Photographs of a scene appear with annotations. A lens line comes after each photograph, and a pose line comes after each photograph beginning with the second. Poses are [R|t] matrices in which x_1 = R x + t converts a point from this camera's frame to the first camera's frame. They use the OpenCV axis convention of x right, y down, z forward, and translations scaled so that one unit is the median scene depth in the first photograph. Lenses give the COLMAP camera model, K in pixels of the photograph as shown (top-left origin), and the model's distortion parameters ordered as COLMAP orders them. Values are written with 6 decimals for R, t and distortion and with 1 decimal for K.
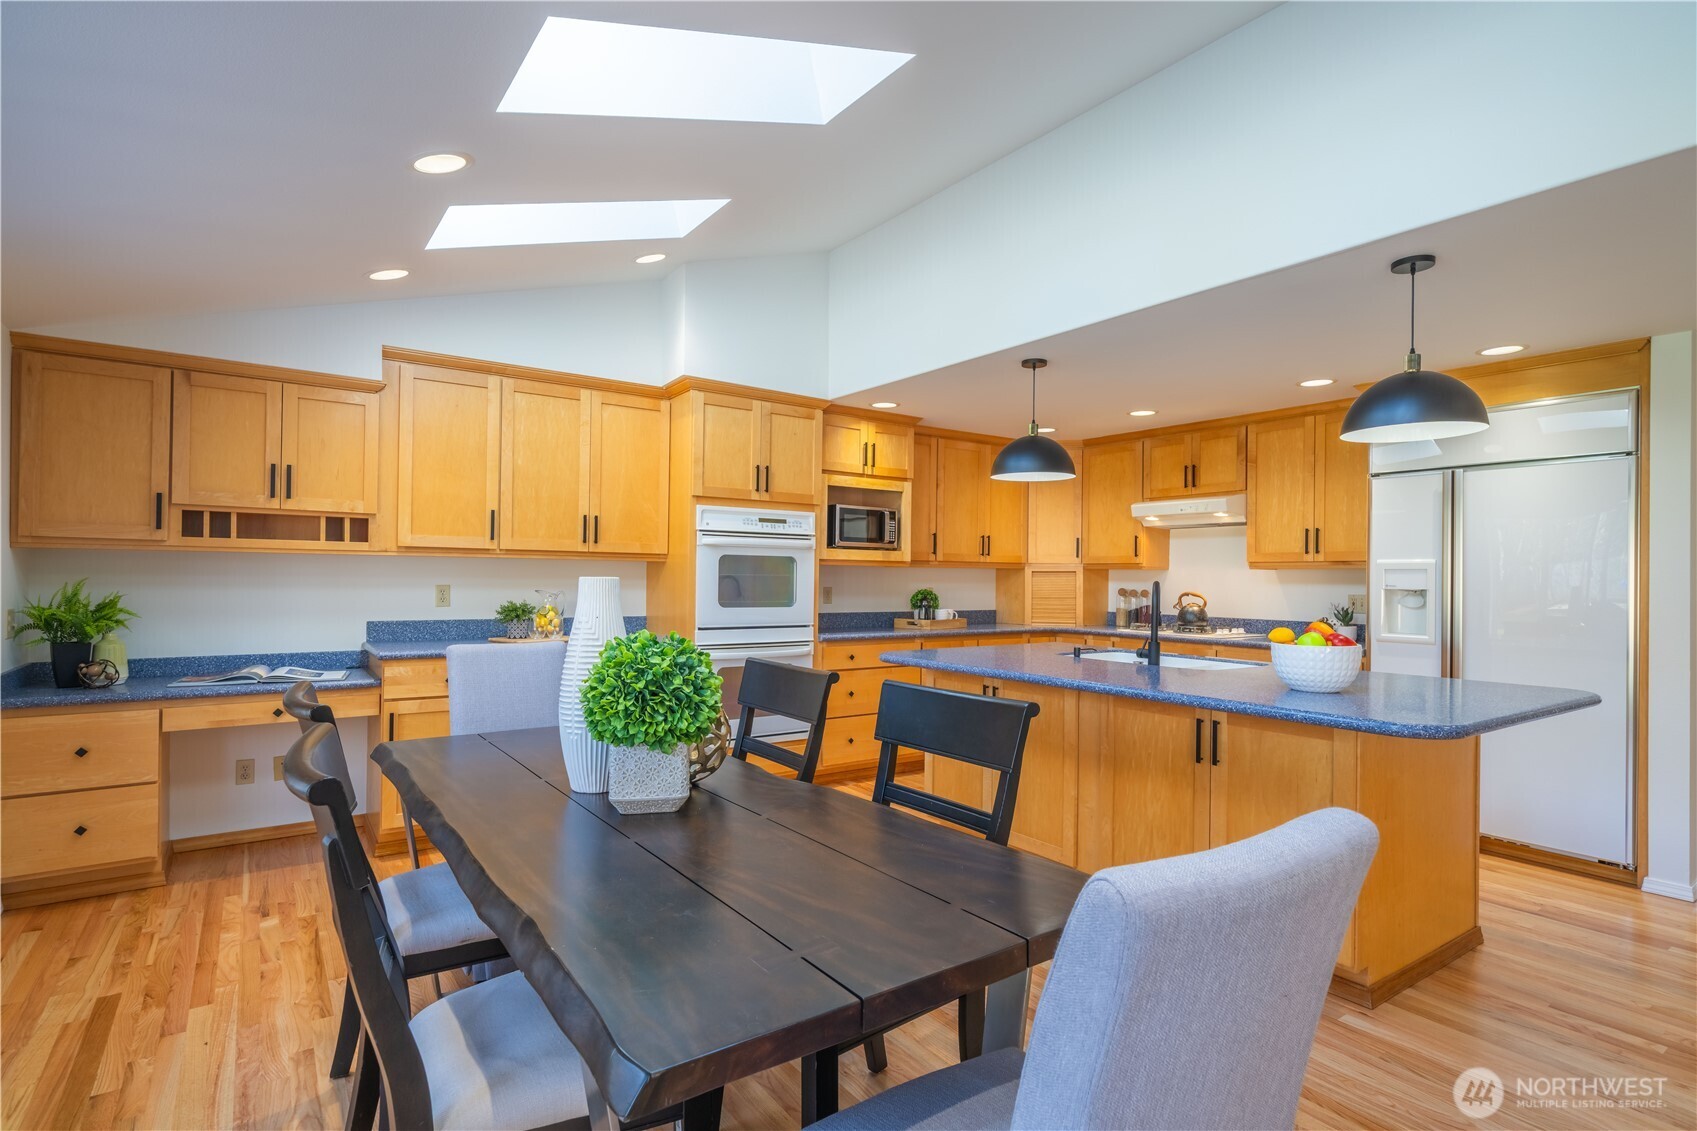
lens RADIAL K [[867.8, 0, 836.3], [0, 867.8, 575.1], [0, 0, 1]] dist [-0.004841, 0.001315]
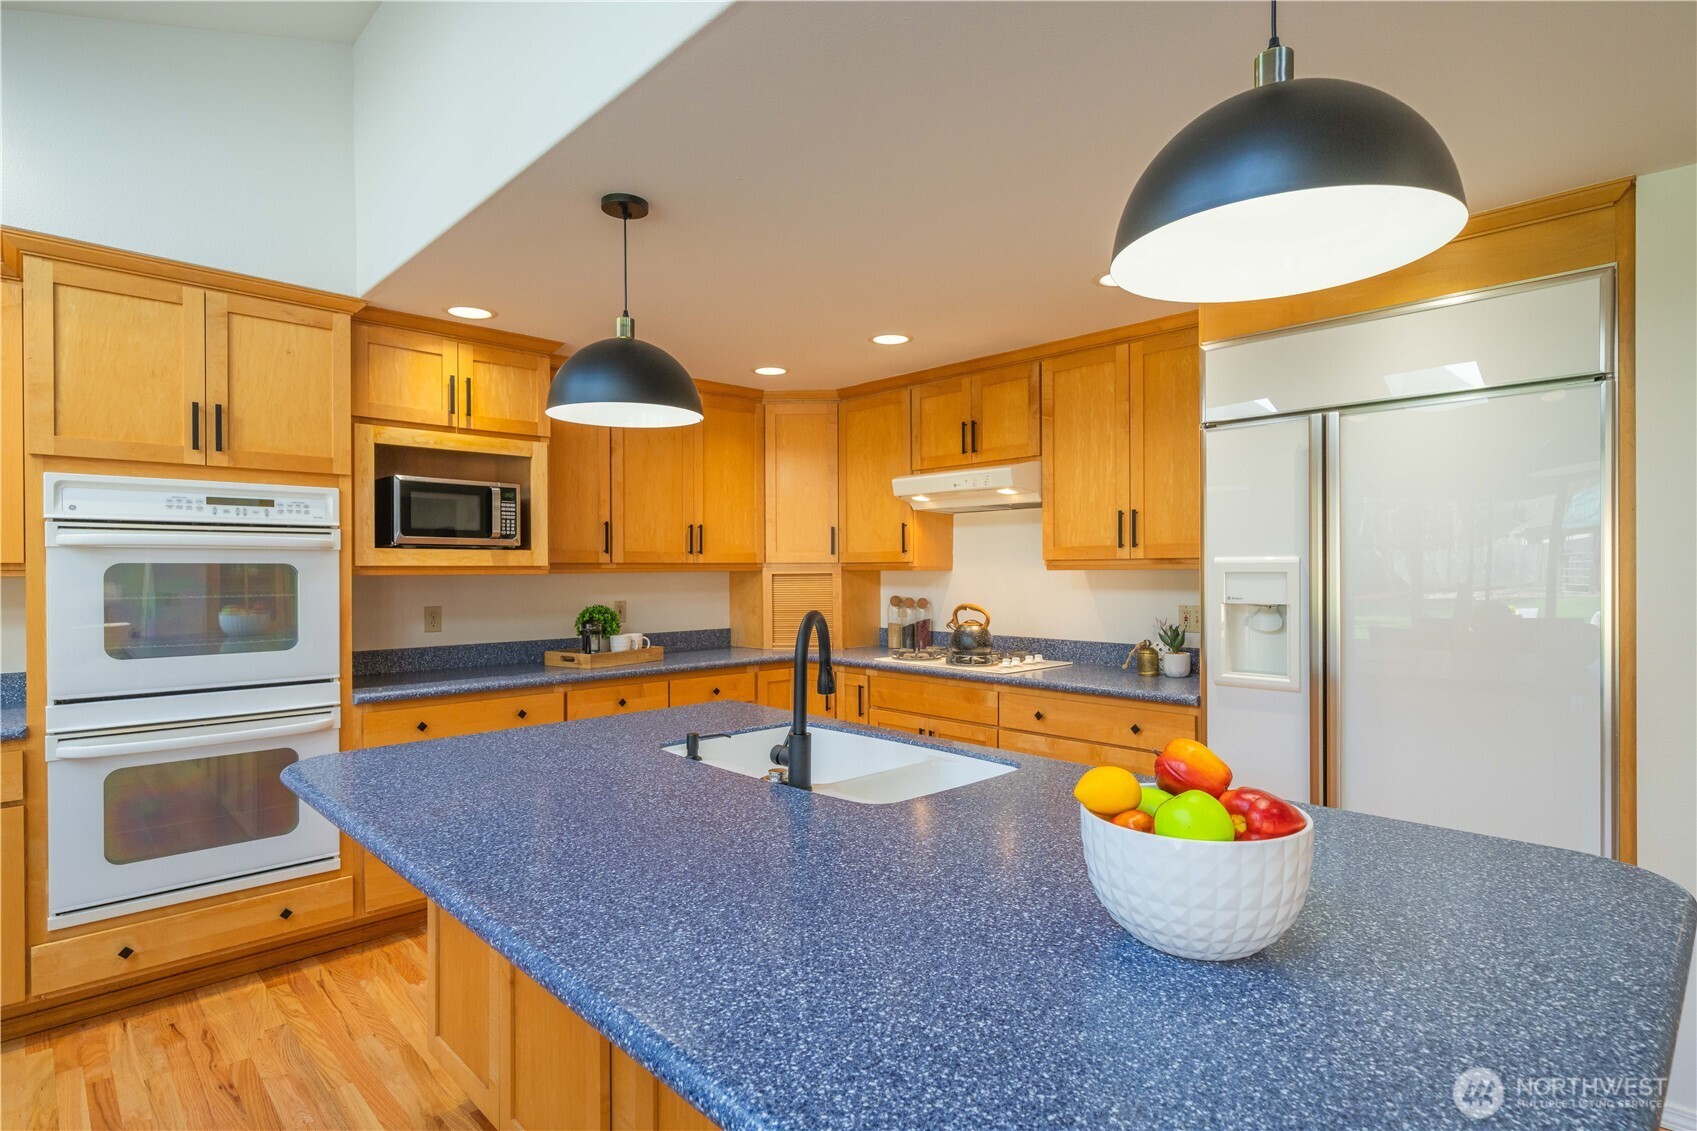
lens RADIAL K [[867.8, 0, 853.4], [0, 867.8, 577.5], [0, 0, 1]] dist [-0.004841, 0.001315]
pose [[0.988367, -0.017573, 0.151069, 0.233142], [0.015587, 0.999776, 0.014320, -0.014016], [-0.151287, -0.011798, 0.988419, 0.359866]]
